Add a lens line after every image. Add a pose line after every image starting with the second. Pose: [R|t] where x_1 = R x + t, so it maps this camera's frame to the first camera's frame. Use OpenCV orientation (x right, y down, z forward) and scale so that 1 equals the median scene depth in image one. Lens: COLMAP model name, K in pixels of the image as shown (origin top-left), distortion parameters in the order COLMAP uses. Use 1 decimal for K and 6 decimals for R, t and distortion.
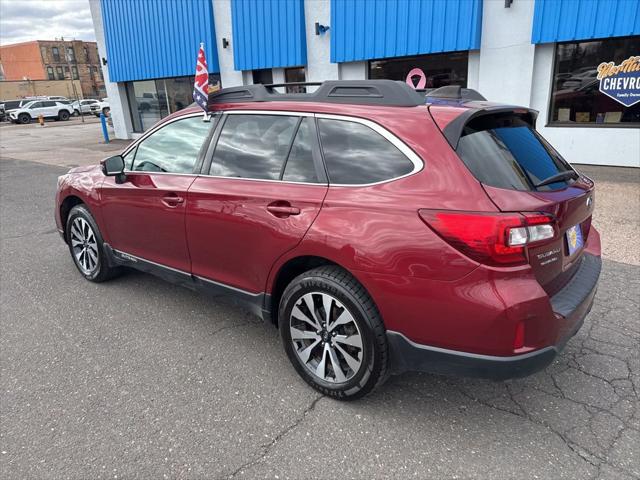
lens RADIAL K [[451.1, 0, 317.5], [0, 451.1, 238.7], [0, 0, 1]] dist [0.037757, -0.041430]
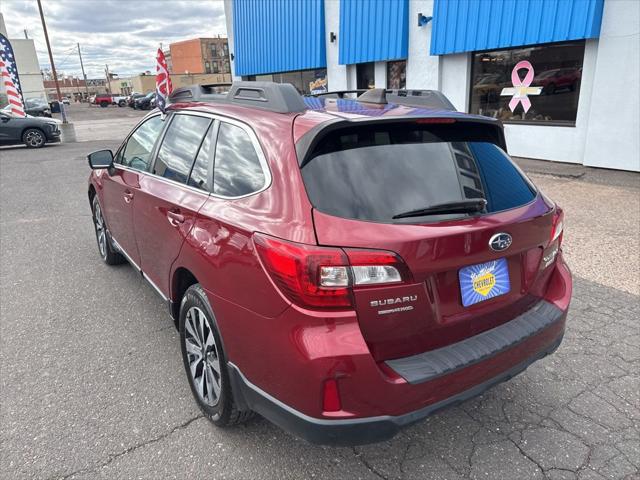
lens RADIAL K [[451.1, 0, 325.7], [0, 451.1, 236.9], [0, 0, 1]] dist [0.037757, -0.041430]
pose [[0.958301, 0.095011, -0.269504, 0.112711], [-0.091827, 0.995475, 0.024426, -0.016872], [0.270605, 0.001341, 0.962690, 0.036400]]
